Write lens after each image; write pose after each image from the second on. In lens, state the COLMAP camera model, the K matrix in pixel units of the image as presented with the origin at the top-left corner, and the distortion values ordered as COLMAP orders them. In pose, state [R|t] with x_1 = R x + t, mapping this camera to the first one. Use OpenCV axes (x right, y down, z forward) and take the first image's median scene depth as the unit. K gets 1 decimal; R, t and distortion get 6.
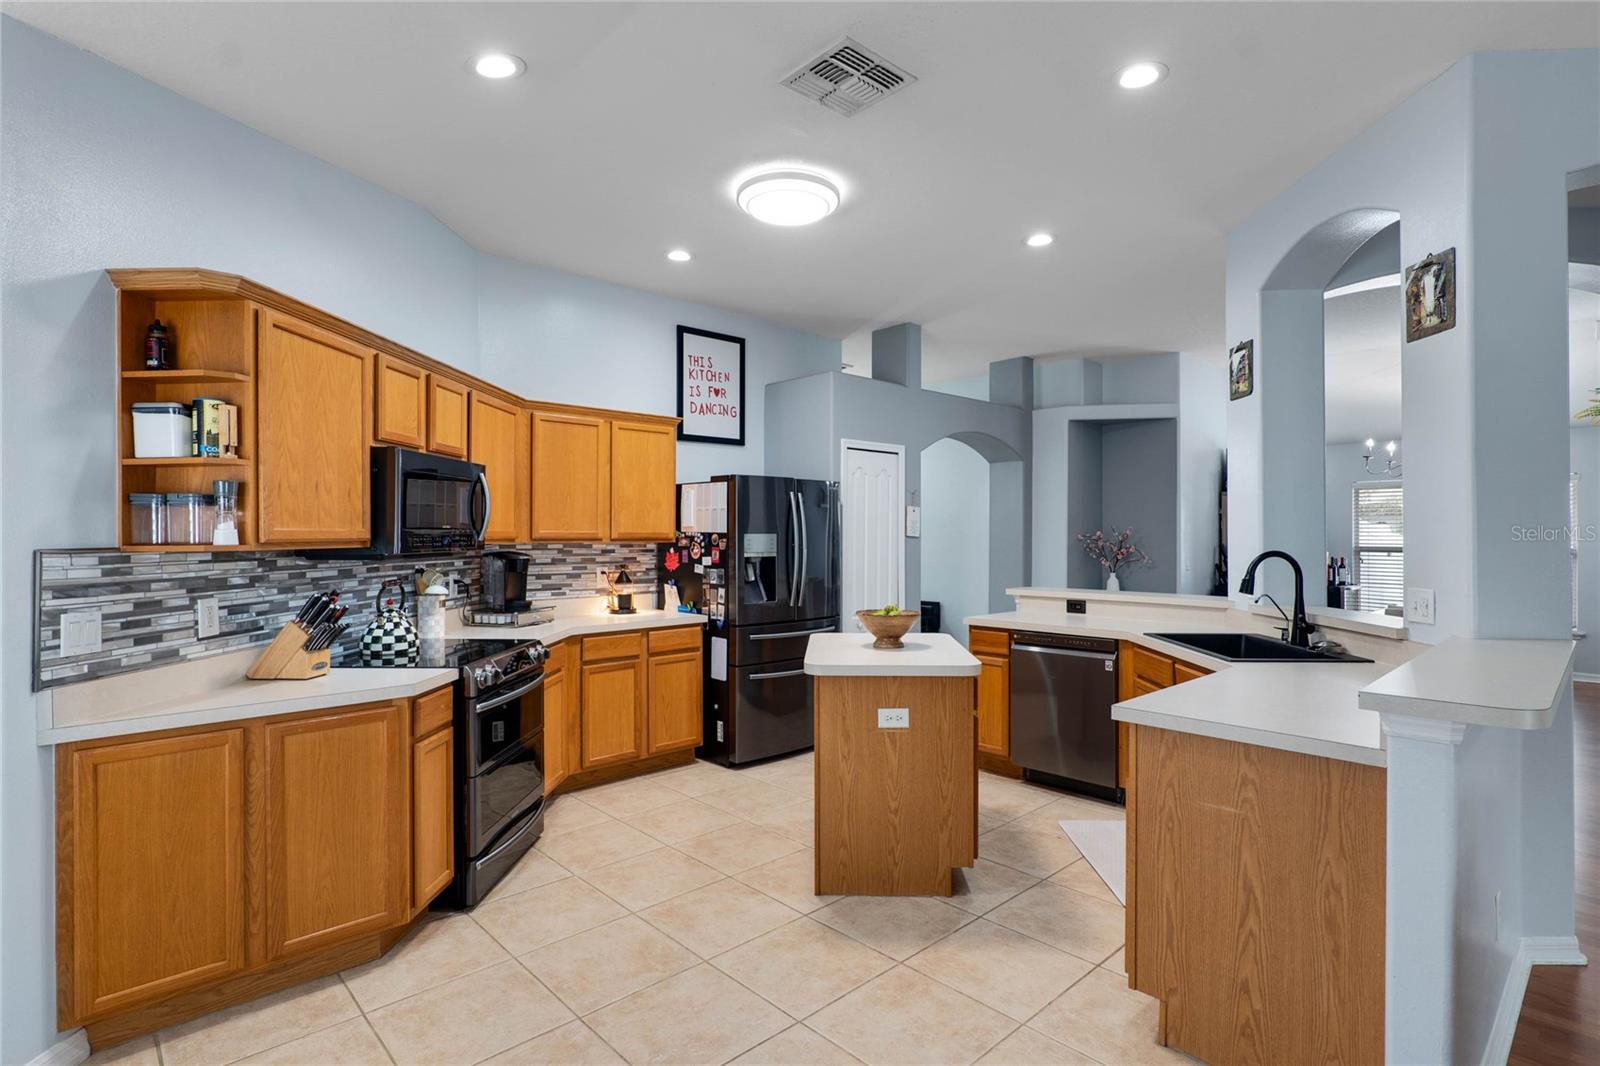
lens RADIAL K [[789.5, 0, 803.5], [0, 789.5, 531.9], [0, 0, 1]] dist [-0.006892, 0.001869]
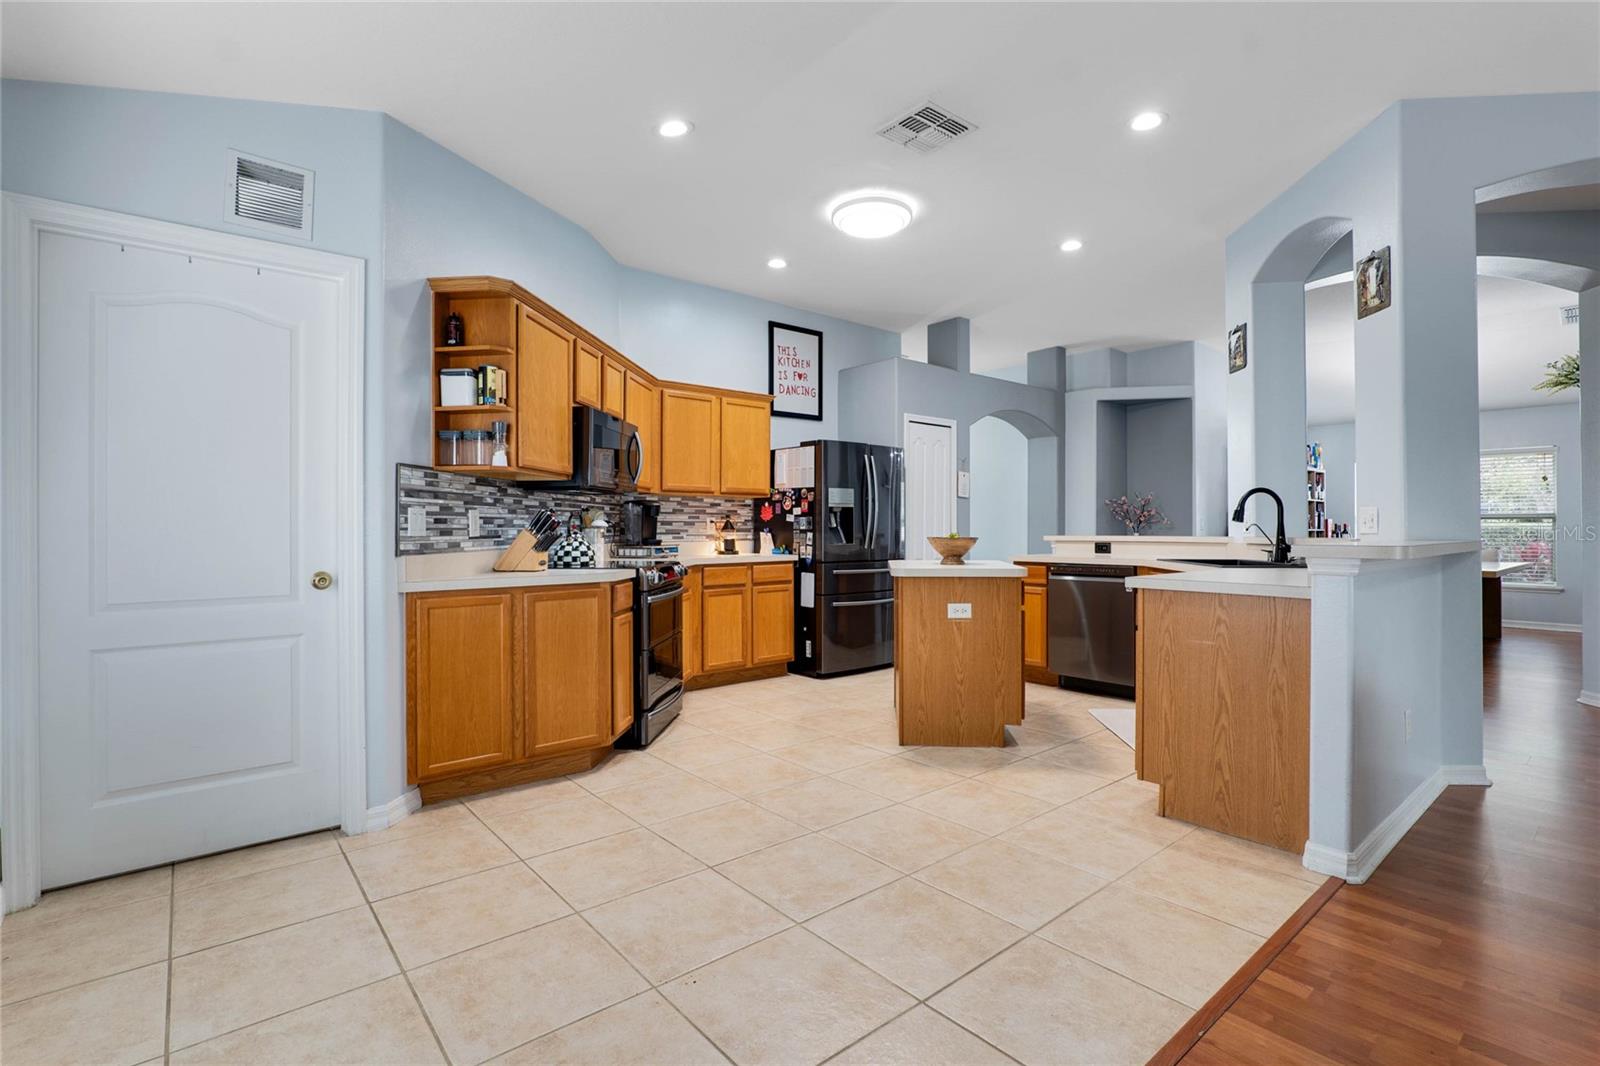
lens RADIAL K [[743.7, 0, 804.6], [0, 743.7, 522.9], [0, 0, 1]] dist [-0.026946, 0.008546]
pose [[0.998491, -0.000787, -0.054912, -0.056088], [0.000633, 0.999996, -0.002822, 0.069652], [0.054914, 0.002783, 0.998487, -0.183472]]
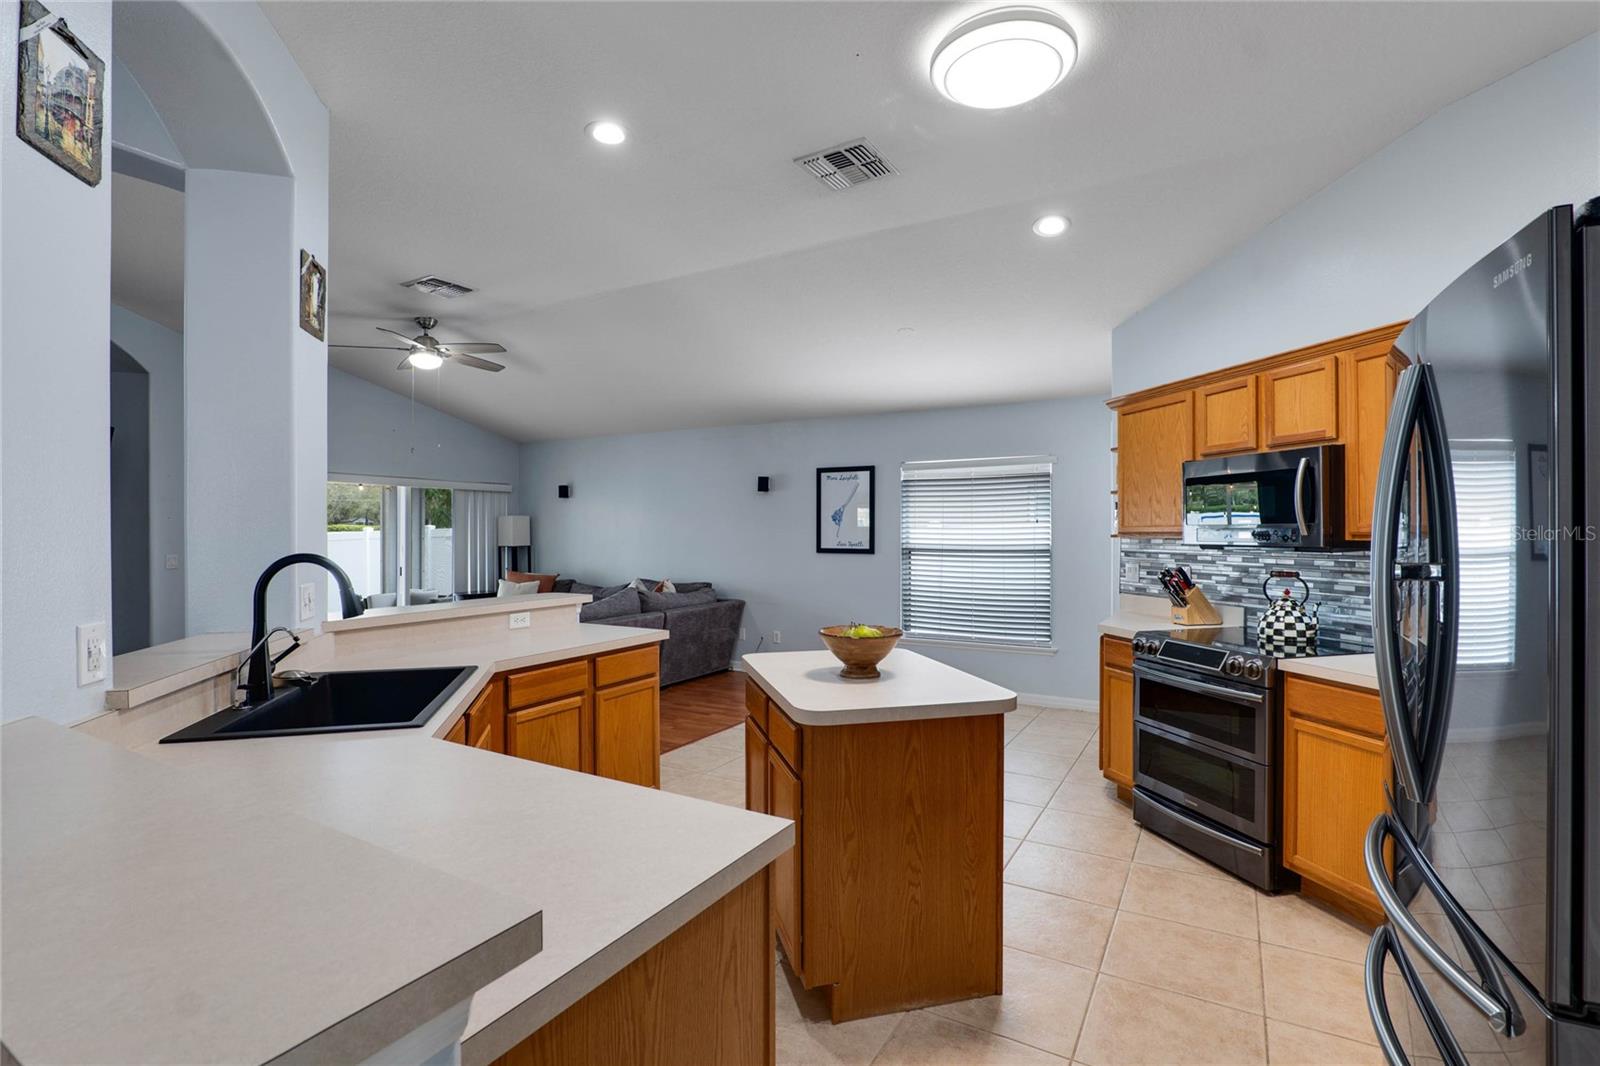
lens RADIAL K [[744.2, 0, 804.4], [0, 744.2, 532.2], [0, 0, 1]] dist [-0.025979, 0.008858]
pose [[-0.957076, 0.002165, -0.289830, 0.314288], [0.002454, 0.999997, -0.000634, 0.005609], [0.289828, -0.001318, -0.957078, 1.429922]]
